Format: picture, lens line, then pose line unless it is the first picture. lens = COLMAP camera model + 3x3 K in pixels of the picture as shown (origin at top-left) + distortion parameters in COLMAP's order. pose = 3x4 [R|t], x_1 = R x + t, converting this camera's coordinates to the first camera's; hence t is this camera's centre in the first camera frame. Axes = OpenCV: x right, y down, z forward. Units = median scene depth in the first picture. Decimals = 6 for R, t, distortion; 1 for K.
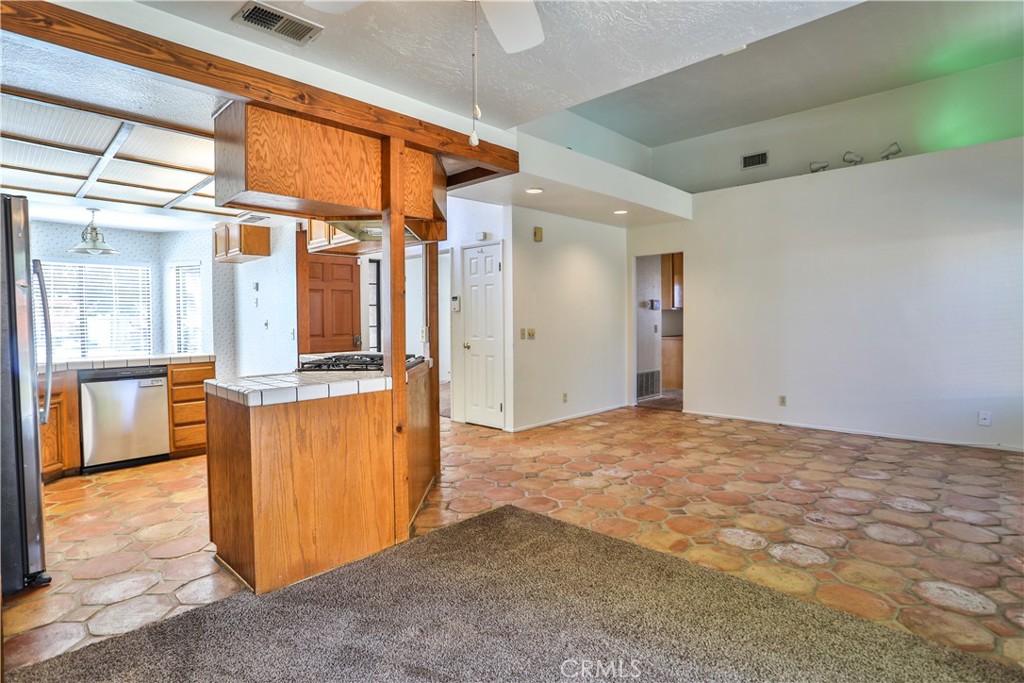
lens RADIAL K [[520.2, 0, 517.8], [0, 520.2, 333.0], [0, 0, 1]] dist [-0.074756, 0.035010]
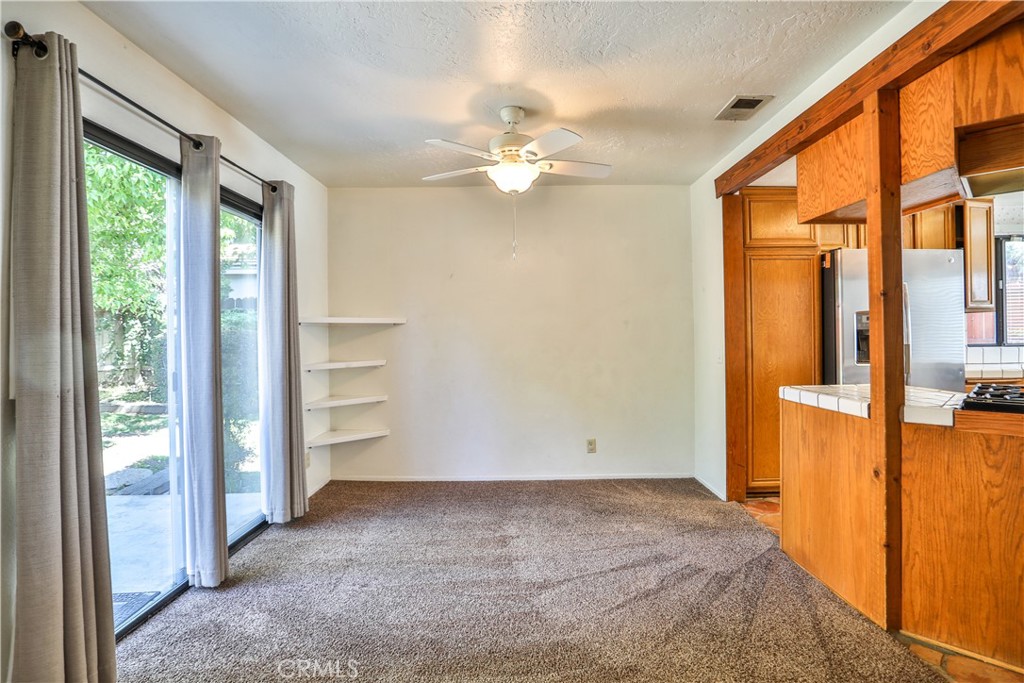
lens RADIAL K [[520.2, 0, 517.8], [0, 520.2, 333.0], [0, 0, 1]] dist [-0.074756, 0.035010]
pose [[-0.714436, 0.016062, -0.699517, 0.725103], [-0.002614, 0.999668, 0.025624, -0.043026], [0.699696, 0.020136, -0.714157, 1.257985]]
